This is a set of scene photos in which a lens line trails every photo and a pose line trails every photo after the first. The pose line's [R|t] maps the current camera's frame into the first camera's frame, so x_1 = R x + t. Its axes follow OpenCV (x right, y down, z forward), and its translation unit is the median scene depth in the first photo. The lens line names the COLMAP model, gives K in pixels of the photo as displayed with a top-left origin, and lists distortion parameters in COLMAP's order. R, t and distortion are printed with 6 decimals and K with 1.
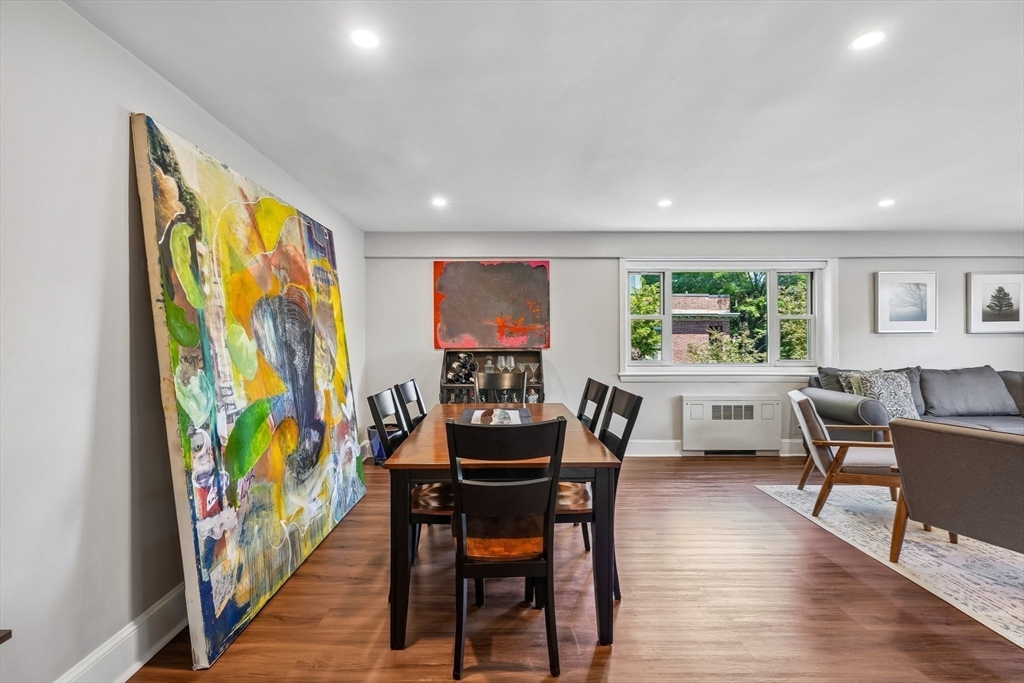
lens RADIAL K [[466.0, 0, 501.9], [0, 466.0, 339.2], [0, 0, 1]] dist [-0.010665, 0.004710]
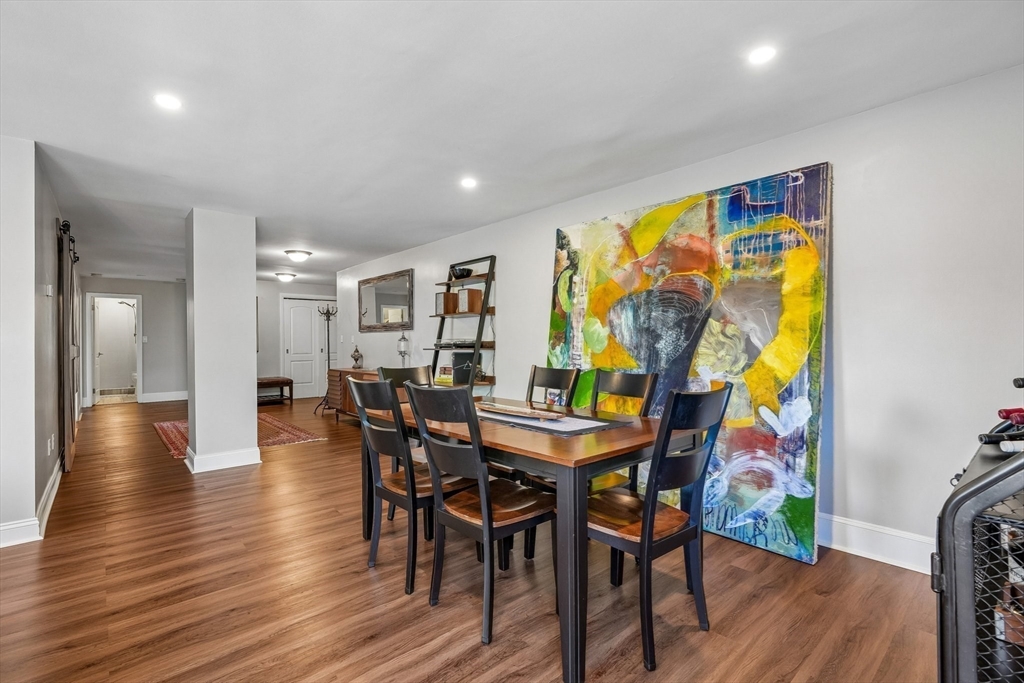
lens RADIAL K [[466.0, 0, 509.2], [0, 466.0, 333.7], [0, 0, 1]] dist [-0.010665, 0.004710]
pose [[-0.753166, 0.000058, -0.657831, 0.424380], [0.007304, 0.999939, -0.008274, 0.020501], [0.657791, -0.011037, -0.753120, 1.199740]]
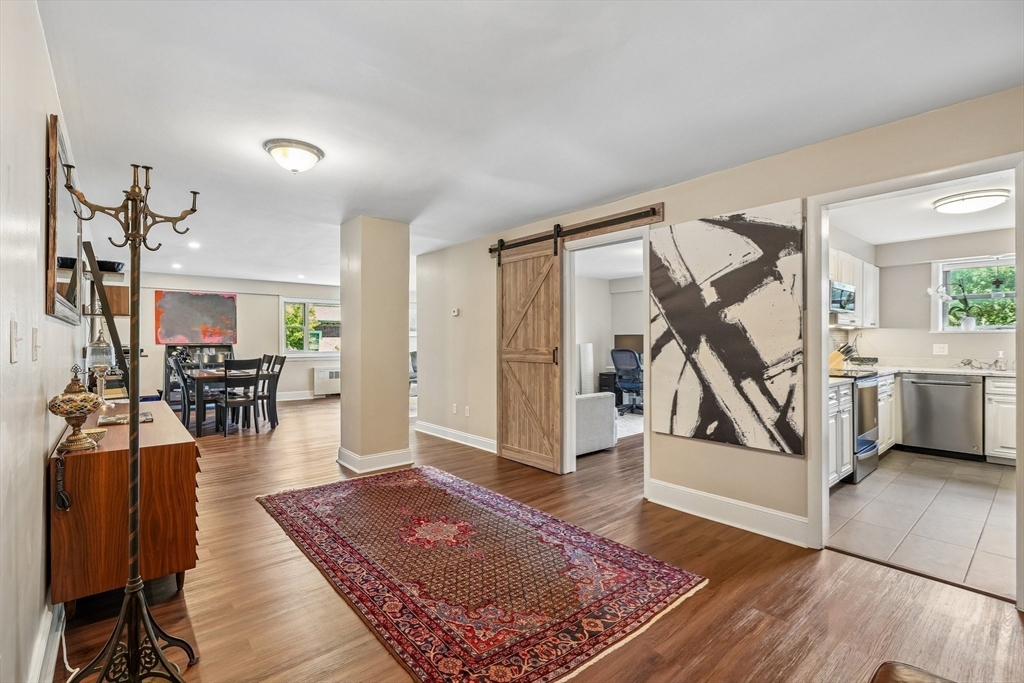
lens RADIAL K [[466.0, 0, 509.5], [0, 466.0, 342.6], [0, 0, 1]] dist [-0.010665, 0.004710]
pose [[0.763786, -0.001130, 0.645469, -0.319945], [0.001451, 0.999999, 0.000034, 0.021957], [-0.645468, 0.000911, 0.763786, -1.333614]]
